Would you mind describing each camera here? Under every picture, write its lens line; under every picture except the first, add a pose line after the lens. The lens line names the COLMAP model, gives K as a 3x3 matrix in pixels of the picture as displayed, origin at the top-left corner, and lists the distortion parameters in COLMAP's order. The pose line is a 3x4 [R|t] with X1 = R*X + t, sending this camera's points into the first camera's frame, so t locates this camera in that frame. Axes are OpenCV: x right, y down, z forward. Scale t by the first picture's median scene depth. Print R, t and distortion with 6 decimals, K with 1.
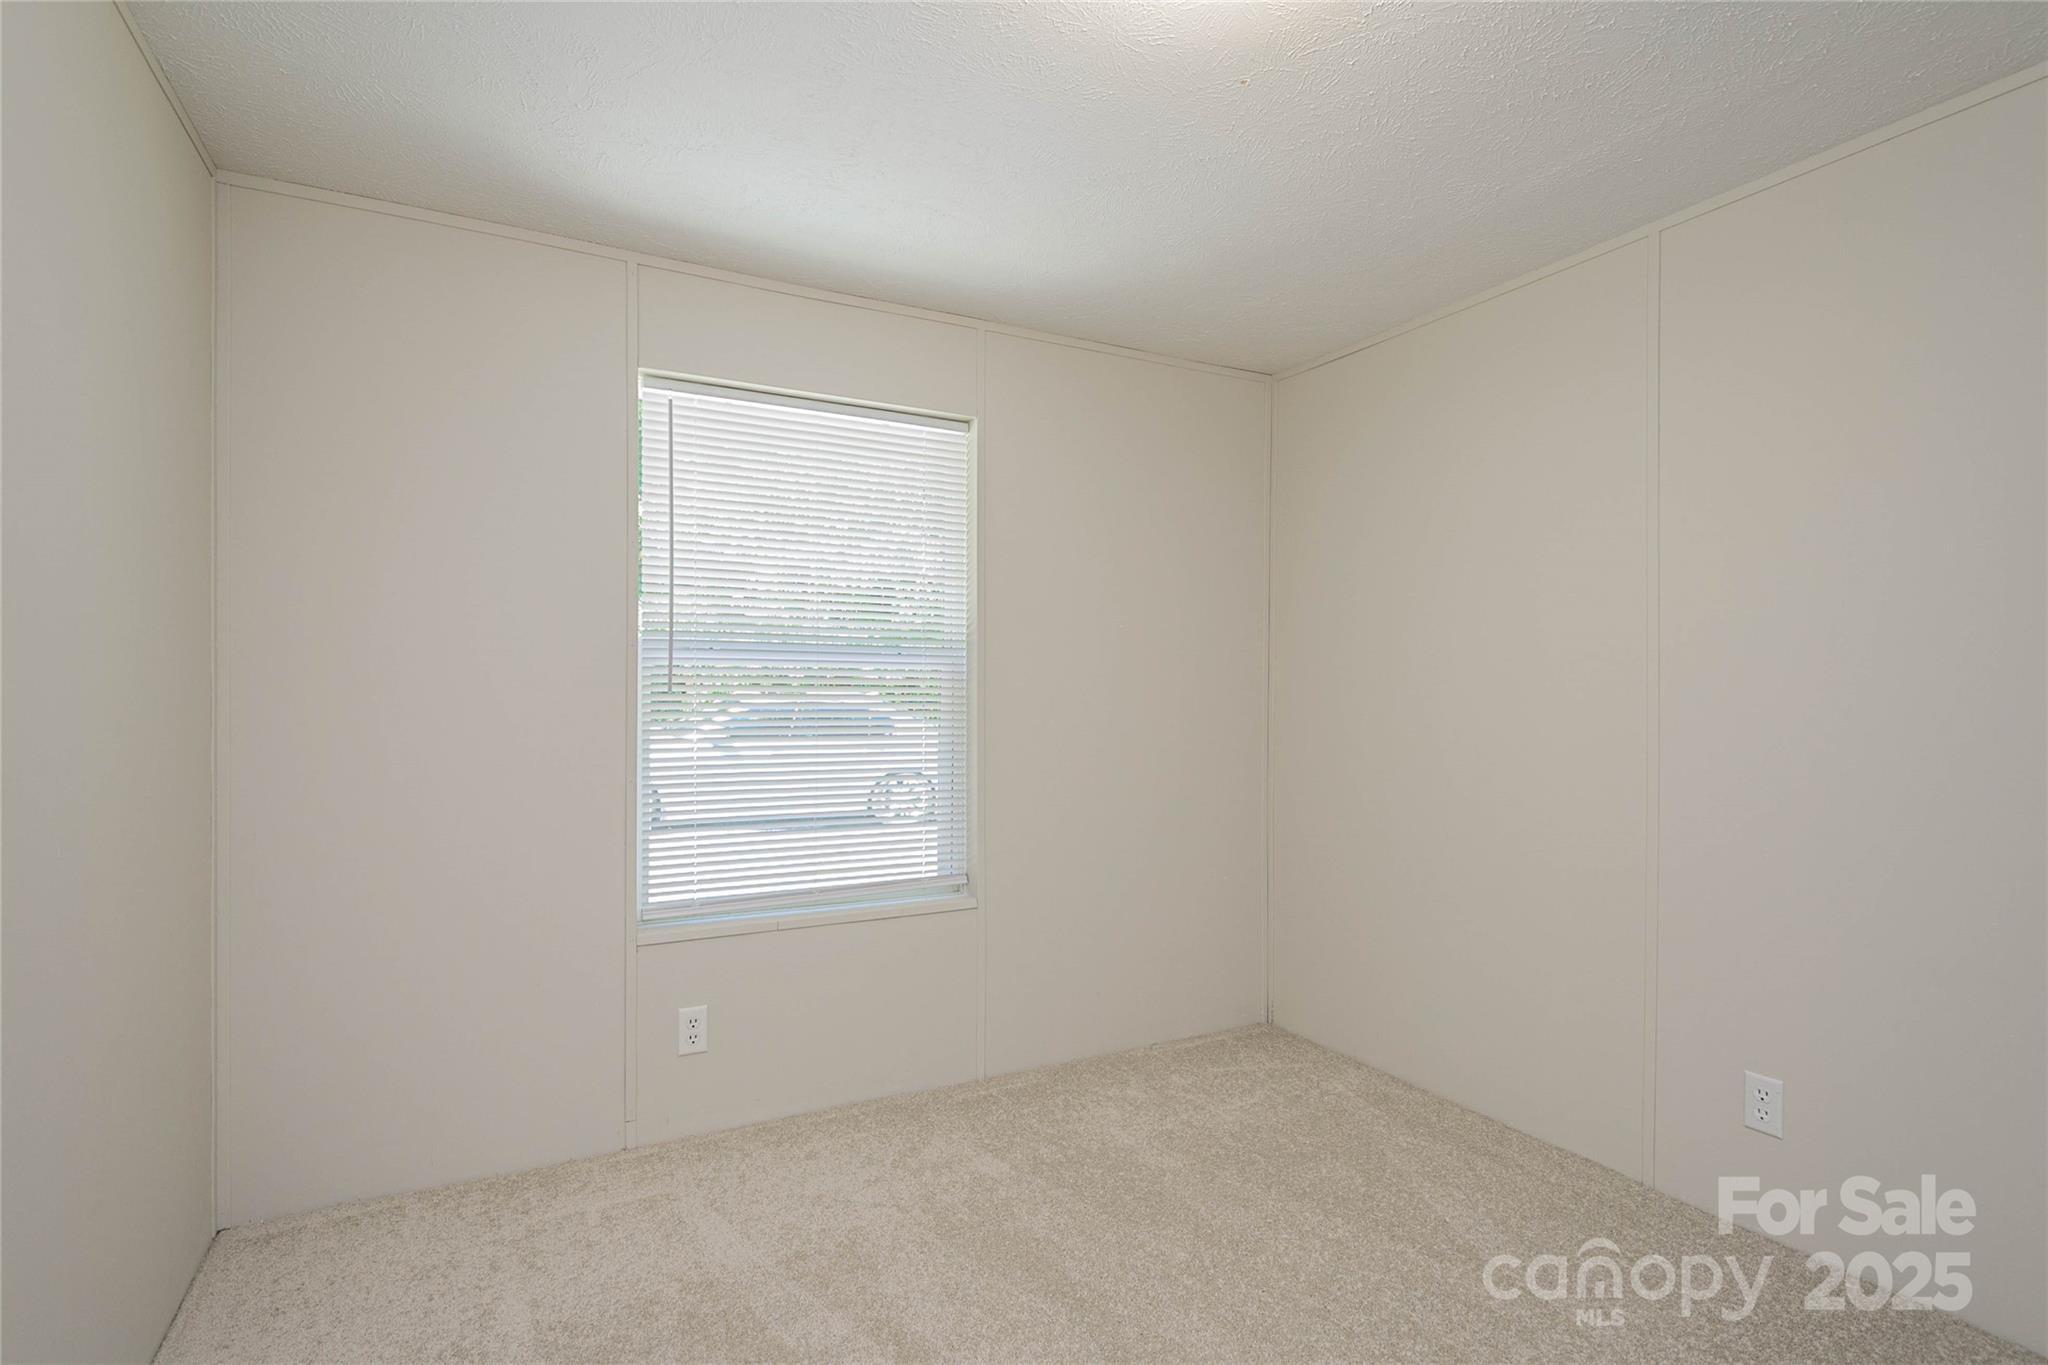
lens RADIAL K [[1007.7, 0, 1021.5], [0, 1007.7, 678.6], [0, 0, 1]] dist [0.015584, -0.003611]
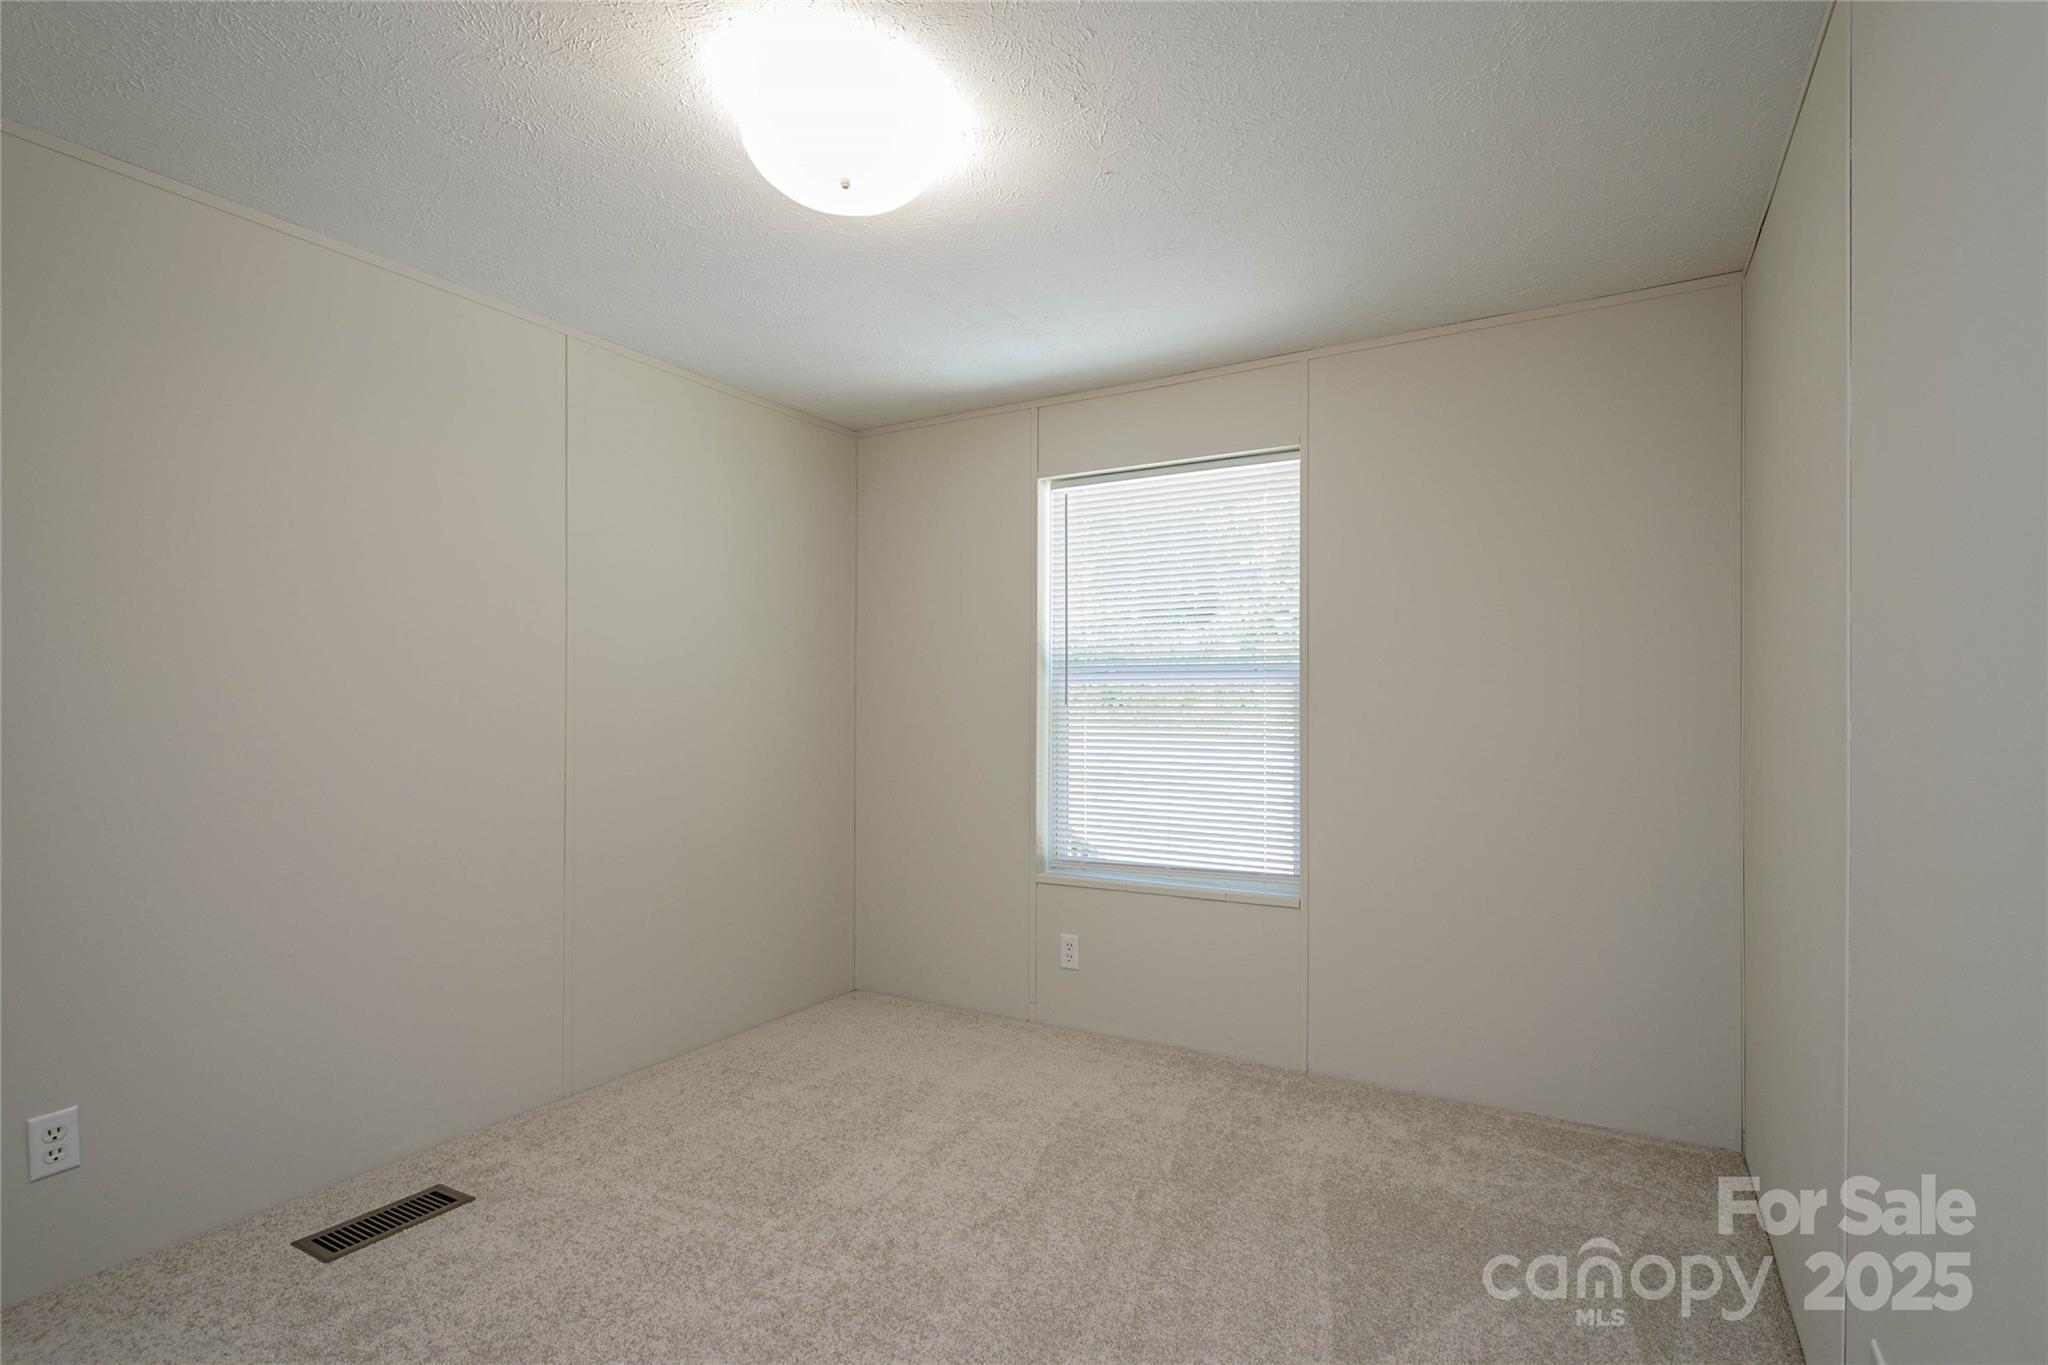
lens RADIAL K [[1007.7, 0, 1017.3], [0, 1007.7, 680.1], [0, 0, 1]] dist [0.015584, -0.003611]
pose [[0.532153, -0.016841, -0.846481, 0.783969], [0.014293, 0.999838, -0.010907, -0.007246], [0.846528, -0.006295, 0.532307, 0.205629]]
